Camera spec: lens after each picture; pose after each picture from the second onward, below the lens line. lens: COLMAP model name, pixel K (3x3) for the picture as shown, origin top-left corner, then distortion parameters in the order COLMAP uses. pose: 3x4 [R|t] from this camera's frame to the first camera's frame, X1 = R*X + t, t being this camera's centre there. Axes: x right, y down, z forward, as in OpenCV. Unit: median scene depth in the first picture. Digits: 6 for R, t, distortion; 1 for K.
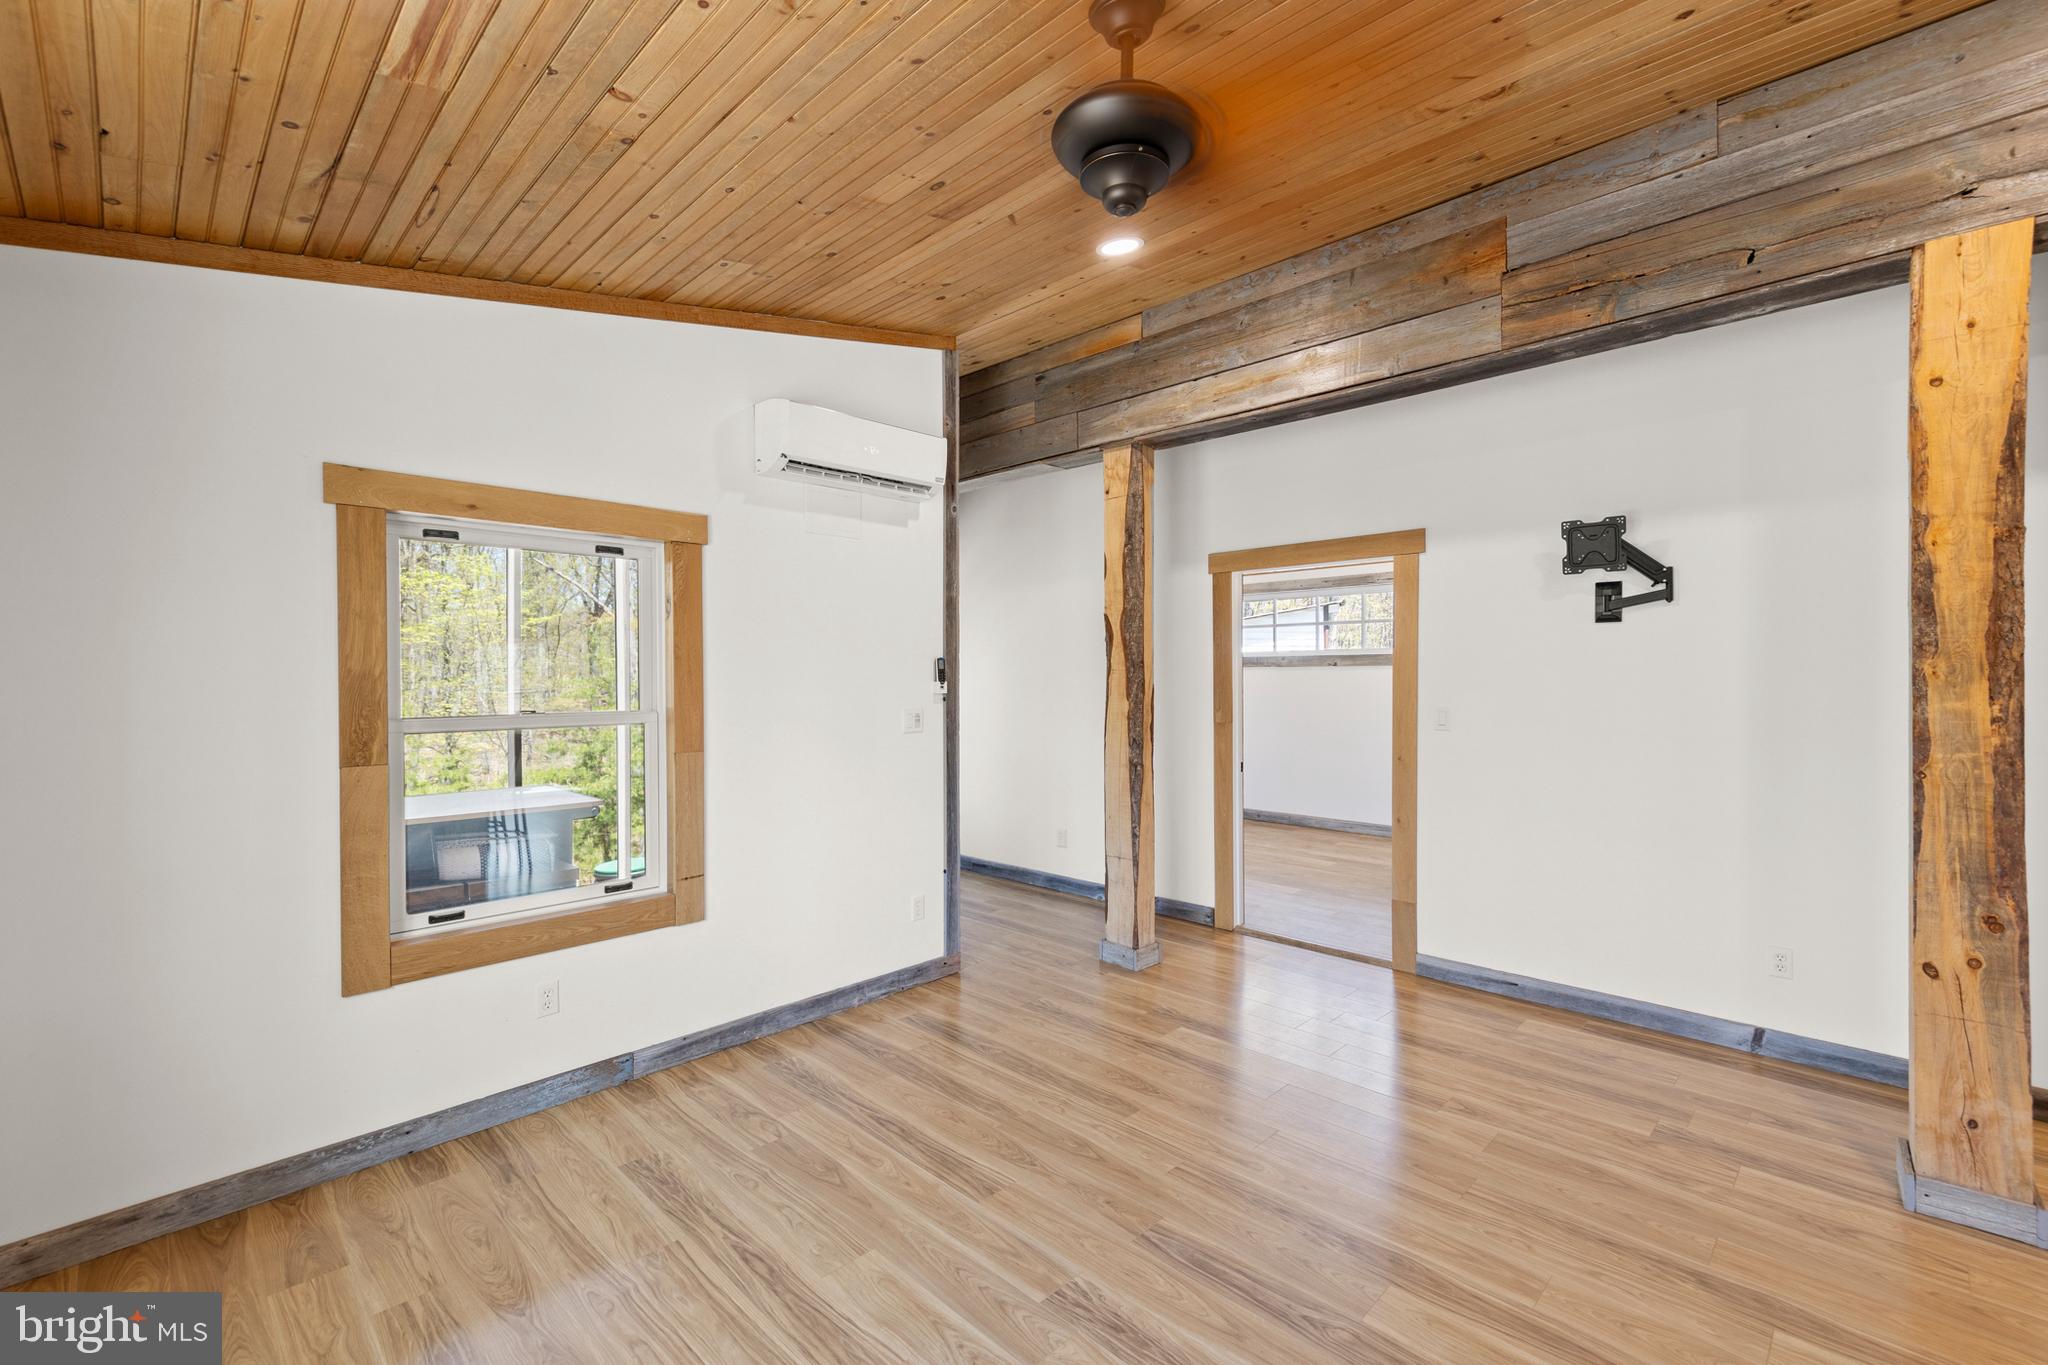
lens RADIAL K [[870.4, 0, 1033.1], [0, 870.4, 681.0], [0, 0, 1]] dist [0.007255, -0.001027]
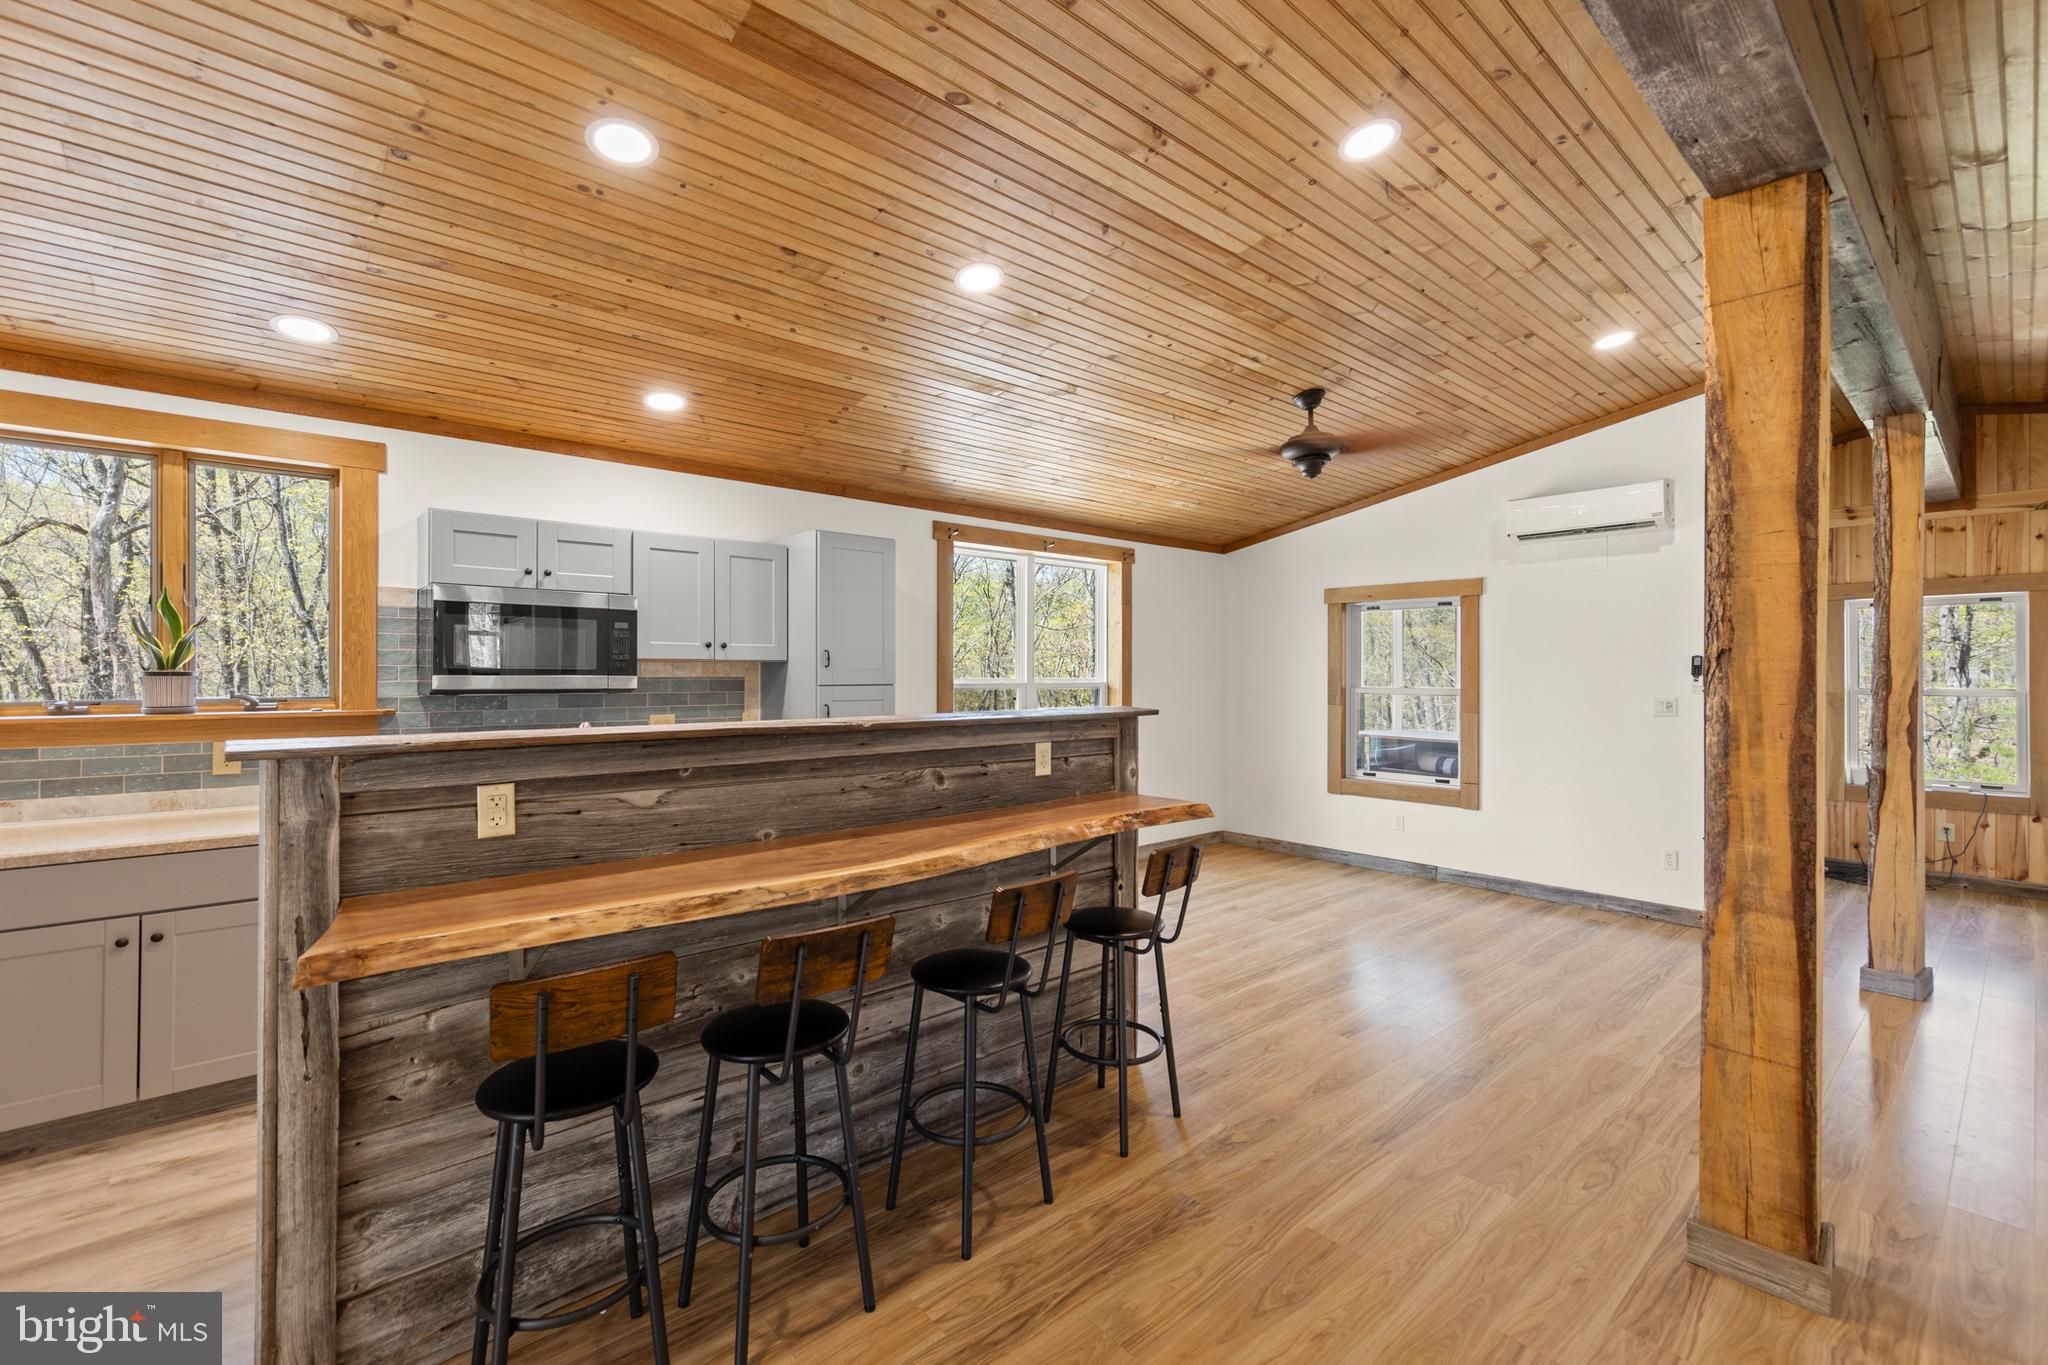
lens RADIAL K [[870.4, 0, 1019.8], [0, 870.4, 674.5], [0, 0, 1]] dist [0.007255, -0.001027]
pose [[-0.081870, 0.006294, -0.996623, 1.558979], [-0.009118, 0.999933, 0.007064, -0.001580], [0.996601, 0.009666, -0.081807, 0.243864]]
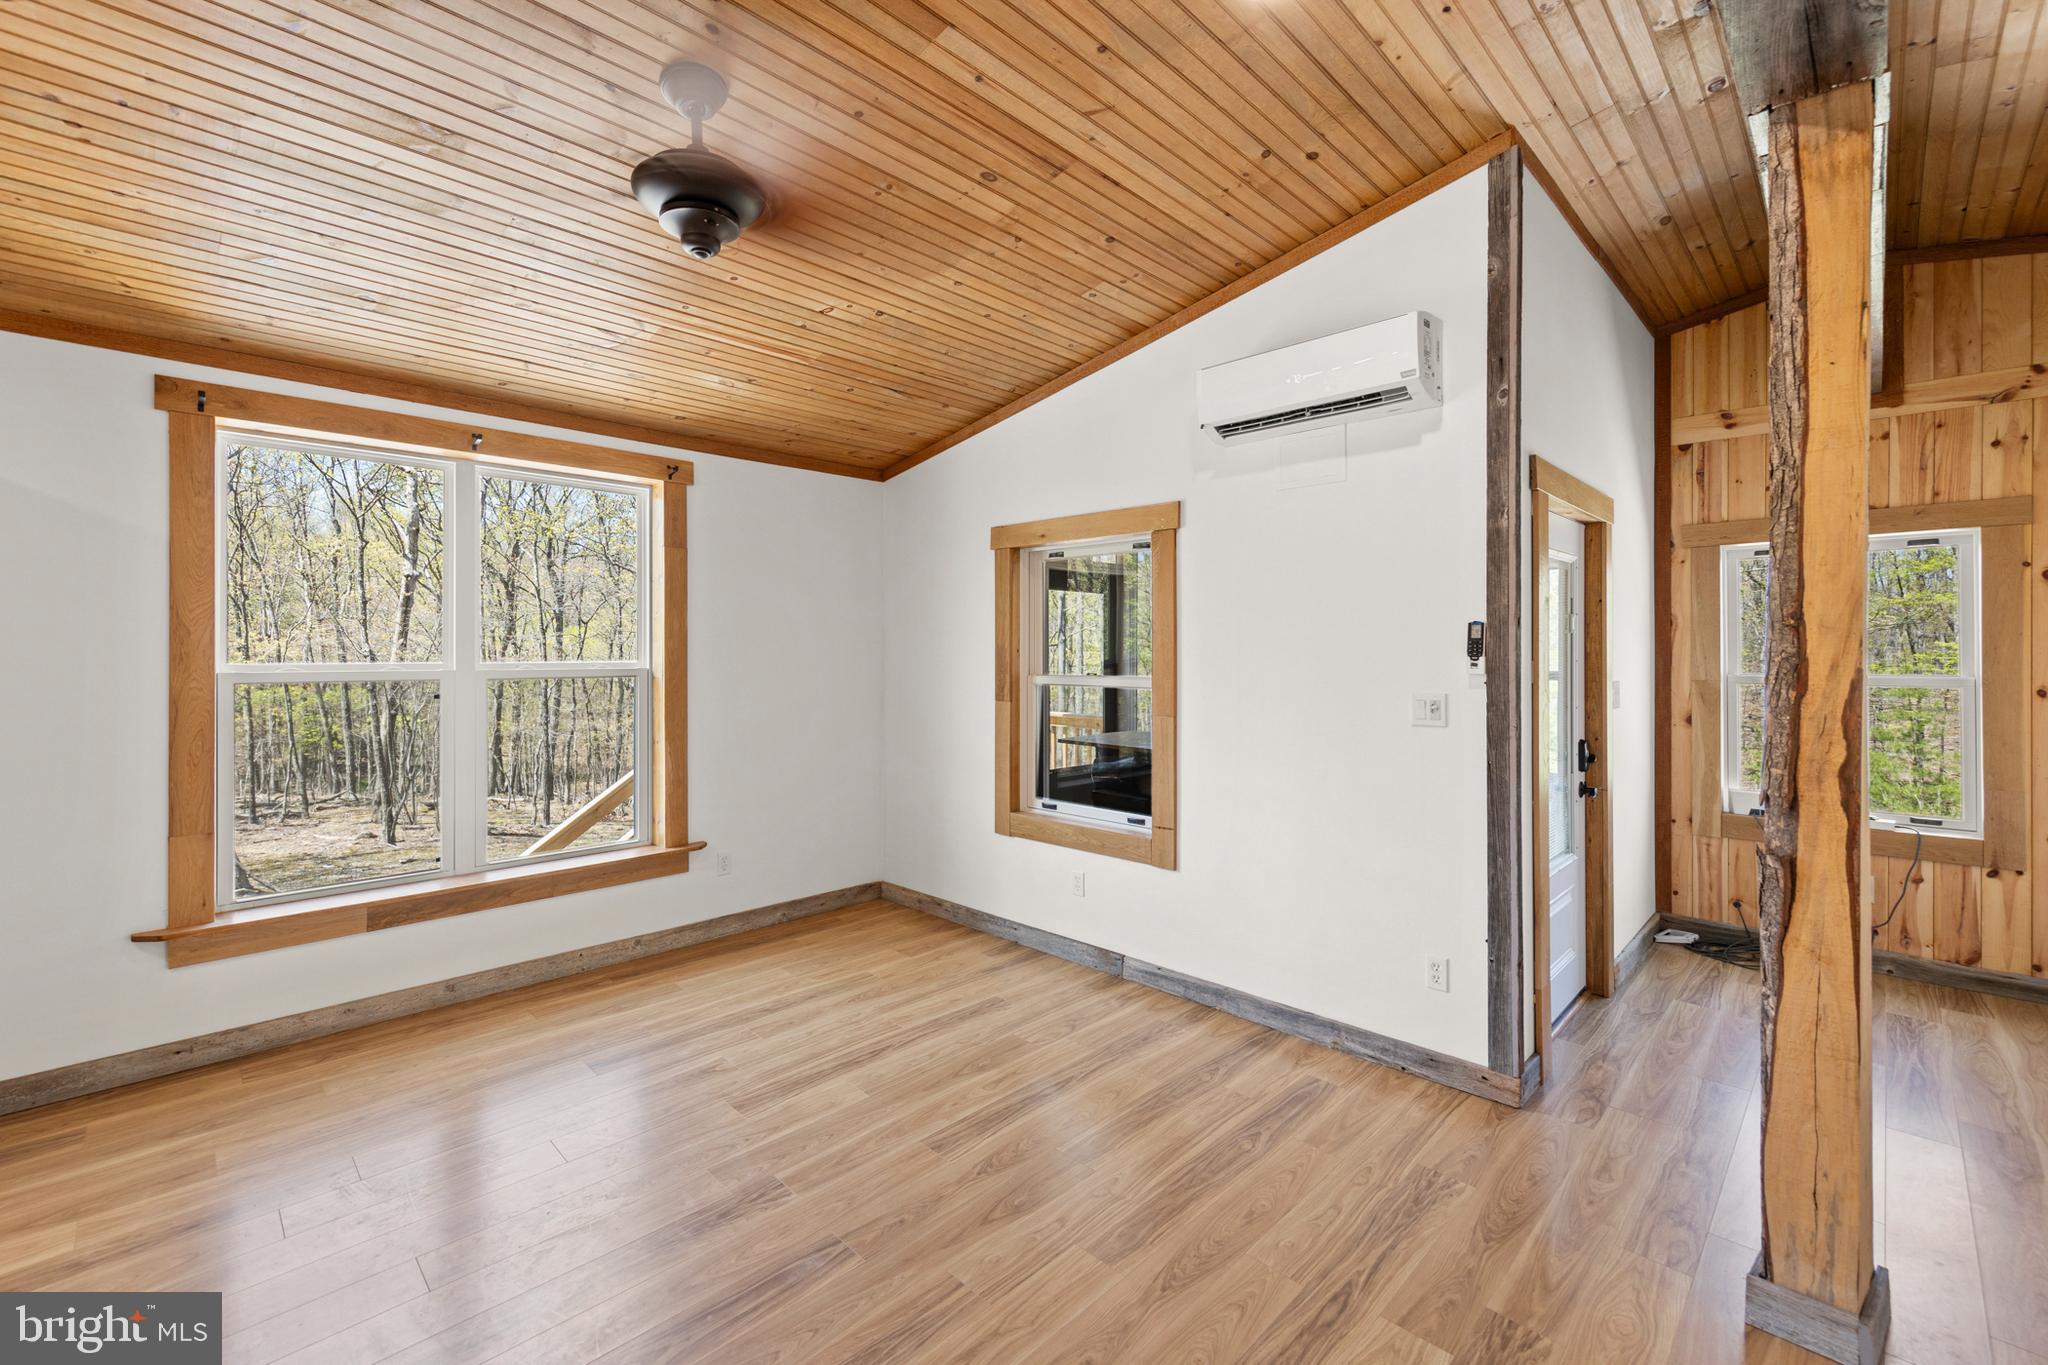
lens RADIAL K [[870.4, 0, 1015.7], [0, 870.4, 653.4], [0, 0, 1]] dist [0.007255, -0.001027]
pose [[-0.008945, 0.005969, -0.999942, 0.779604], [-0.007637, 0.999953, 0.006037, -0.004732], [0.999931, 0.007691, -0.008899, 0.875534]]
